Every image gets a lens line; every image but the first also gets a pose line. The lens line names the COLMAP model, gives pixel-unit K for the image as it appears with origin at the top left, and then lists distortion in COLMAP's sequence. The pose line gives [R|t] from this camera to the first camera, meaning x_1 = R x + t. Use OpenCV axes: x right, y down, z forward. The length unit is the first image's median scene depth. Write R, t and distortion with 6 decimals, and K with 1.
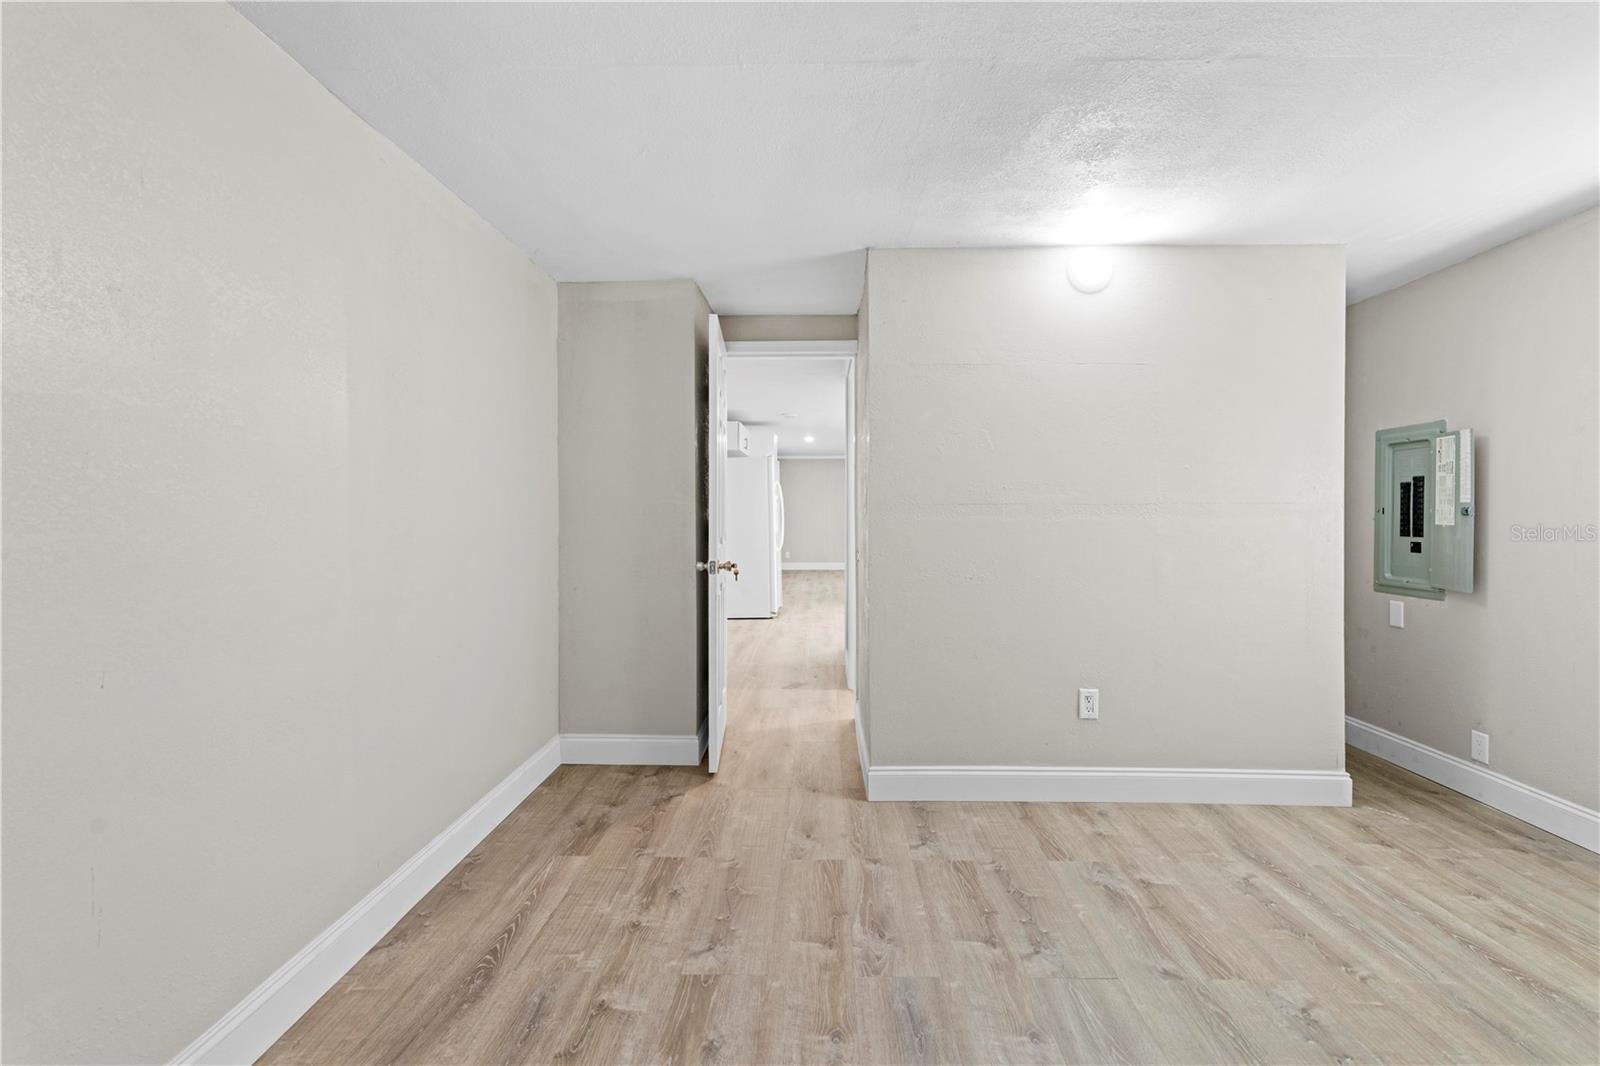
lens RADIAL K [[702.0, 0, 816.2], [0, 702.0, 531.6], [0, 0, 1]] dist [0.001419, -0.000808]
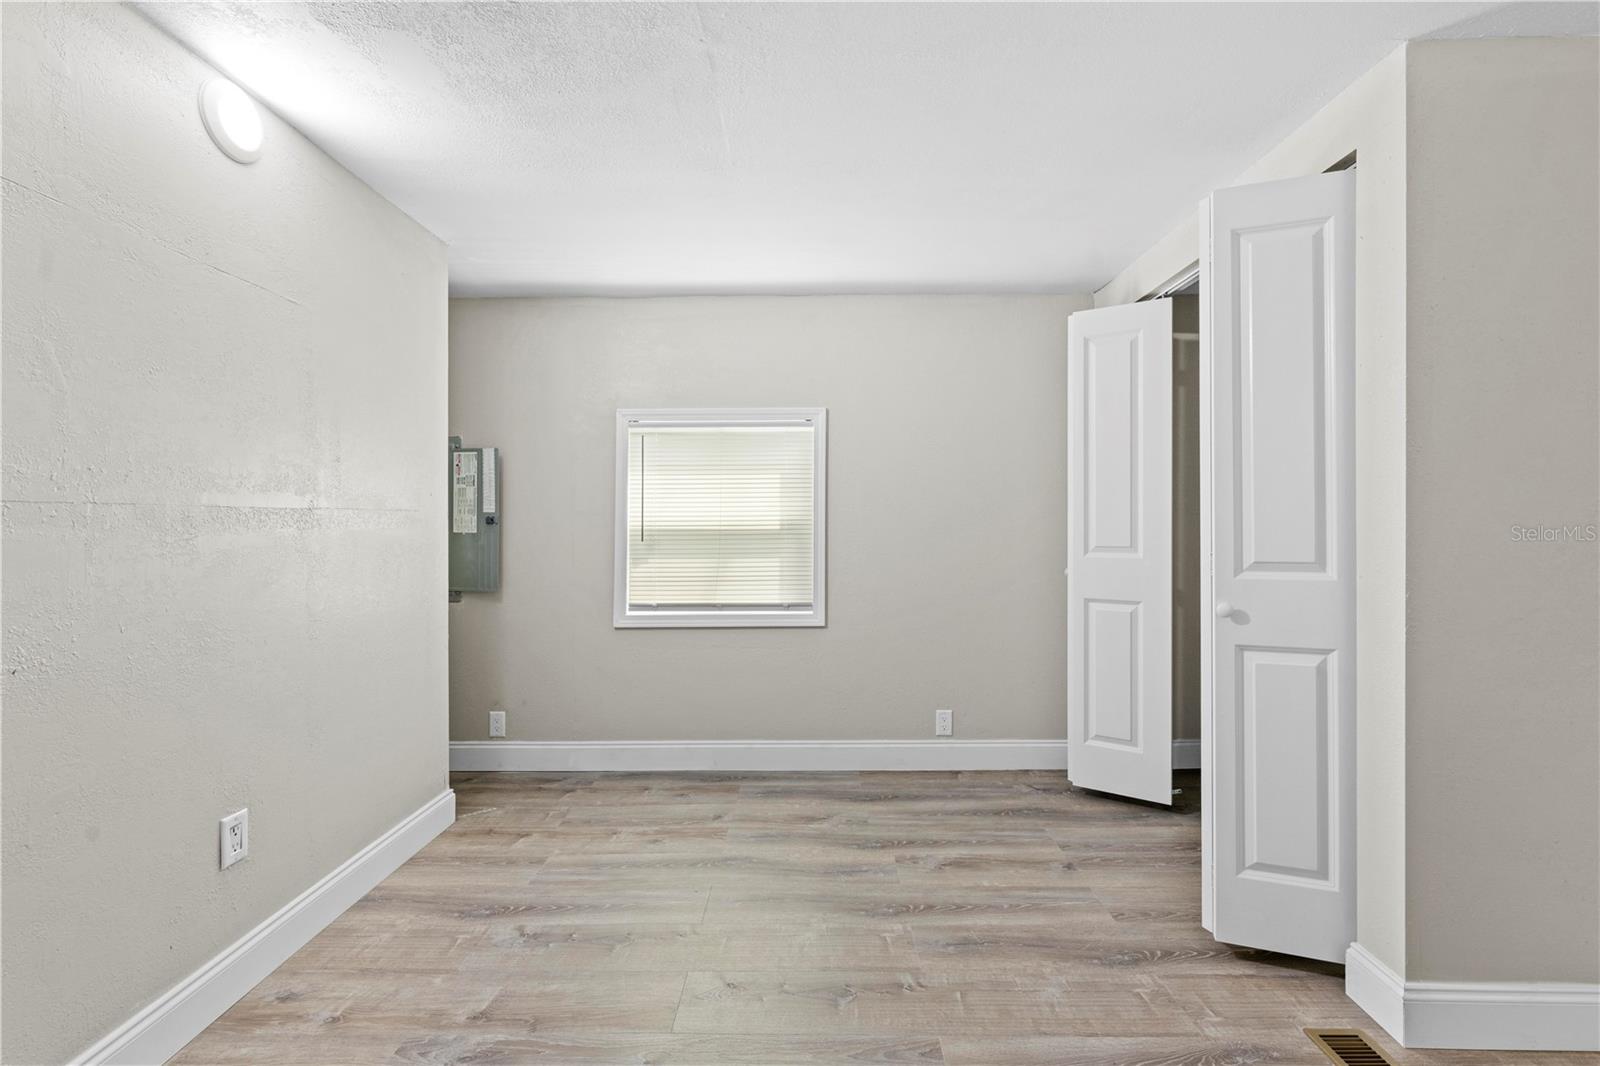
lens RADIAL K [[702.0, 0, 805.2], [0, 702.0, 526.9], [0, 0, 1]] dist [0.001419, -0.000808]
pose [[-0.011273, -0.006705, 0.999914, -0.234542], [0.026899, 0.999614, 0.007006, -0.013551], [-0.999575, 0.026976, -0.011088, 0.546537]]
